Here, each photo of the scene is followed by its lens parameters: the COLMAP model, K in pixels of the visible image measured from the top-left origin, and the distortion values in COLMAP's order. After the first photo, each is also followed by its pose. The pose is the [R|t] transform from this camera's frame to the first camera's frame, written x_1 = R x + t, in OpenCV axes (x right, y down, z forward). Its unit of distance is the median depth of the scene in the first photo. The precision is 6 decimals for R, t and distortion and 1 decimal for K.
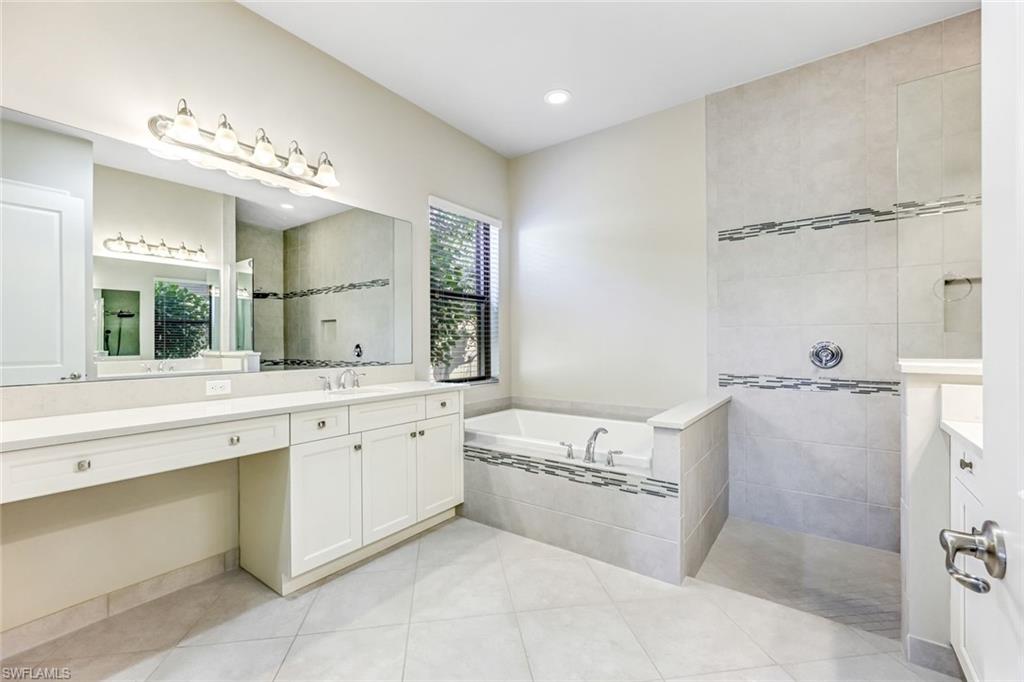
lens RADIAL K [[432.5, 0, 513.4], [0, 432.5, 346.2], [0, 0, 1]] dist [-0.001133, 0.000000]
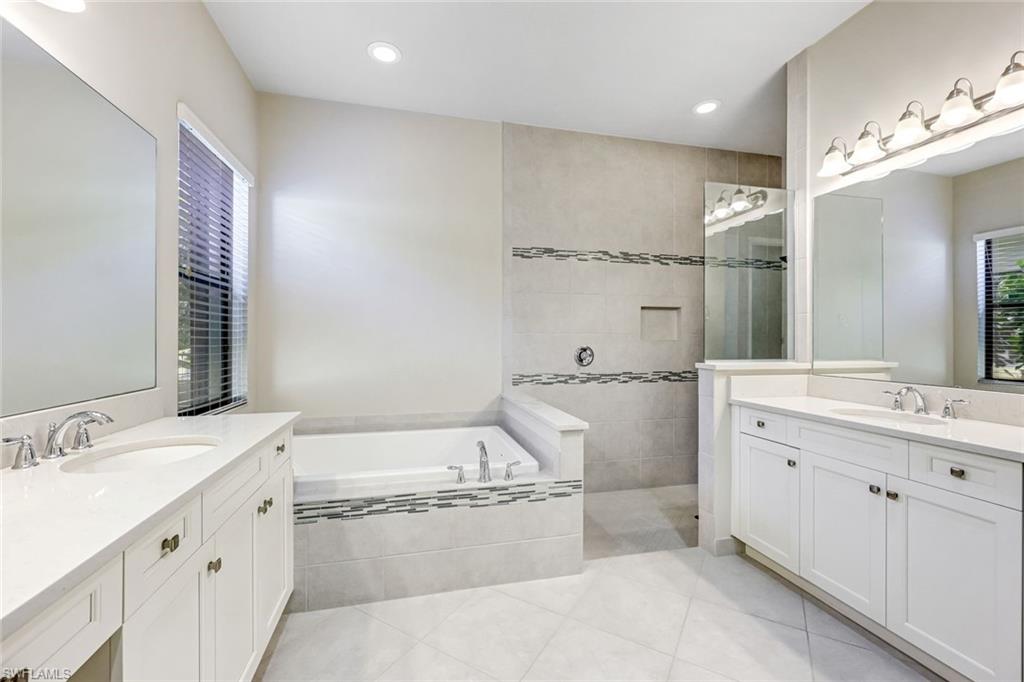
lens RADIAL K [[421.5, 0, 512.0], [0, 421.5, 341.0], [0, 0, 1]] dist [0.000005, 0.000144]
pose [[0.648368, 0.002247, 0.761324, -0.412303], [0.001649, 0.999989, -0.004356, -0.020810], [-0.761325, 0.004079, 0.648358, 0.335583]]
